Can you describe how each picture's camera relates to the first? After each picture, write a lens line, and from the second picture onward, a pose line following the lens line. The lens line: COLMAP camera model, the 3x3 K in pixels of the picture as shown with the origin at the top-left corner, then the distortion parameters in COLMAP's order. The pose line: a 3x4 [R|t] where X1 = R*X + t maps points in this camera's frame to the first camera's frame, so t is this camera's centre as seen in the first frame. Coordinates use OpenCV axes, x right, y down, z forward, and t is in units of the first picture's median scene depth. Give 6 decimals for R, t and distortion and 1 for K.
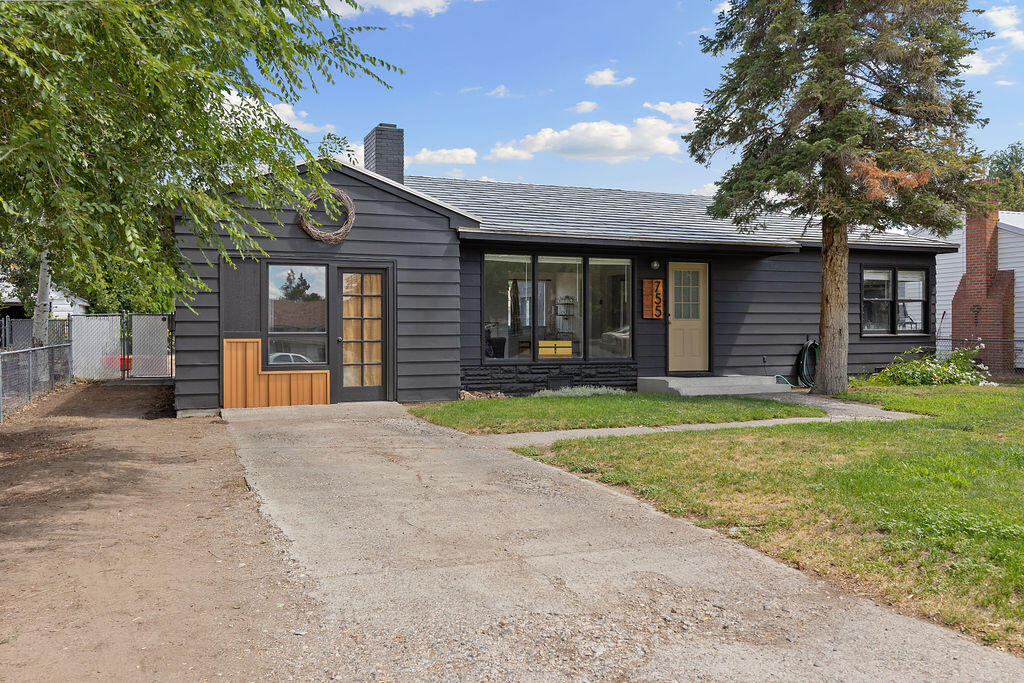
lens RADIAL K [[824.2, 0, 529.0], [0, 824.2, 326.5], [0, 0, 1]] dist [0.004306, -0.002066]
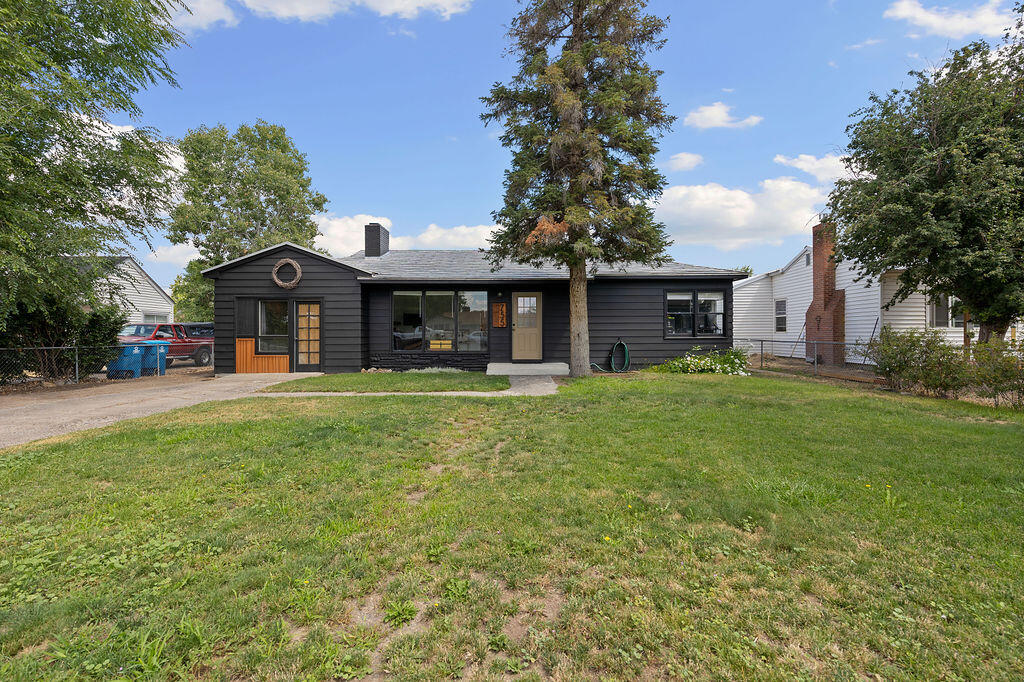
lens RADIAL K [[448.6, 0, 521.0], [0, 448.6, 335.4], [0, 0, 1]] dist [0.002251, -0.000547]
pose [[0.931180, 0.002083, -0.364553, 0.515574], [0.001225, 0.999960, 0.008843, -0.001045], [0.364557, -0.008681, 0.931141, 0.183584]]
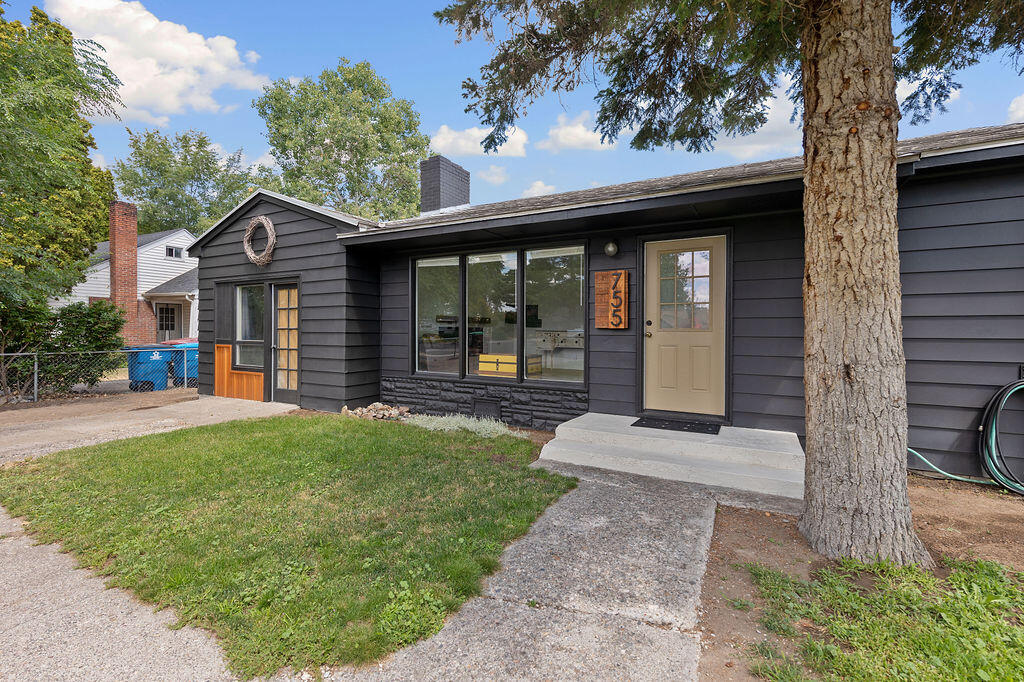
lens RADIAL K [[448.6, 0, 512.1], [0, 448.6, 332.1], [0, 0, 1]] dist [0.002251, -0.000547]
pose [[0.630511, 0.009386, -0.776124, 0.384486], [-0.002502, 0.999946, 0.010060, -0.010298], [0.776176, -0.004401, 0.630500, 0.705087]]
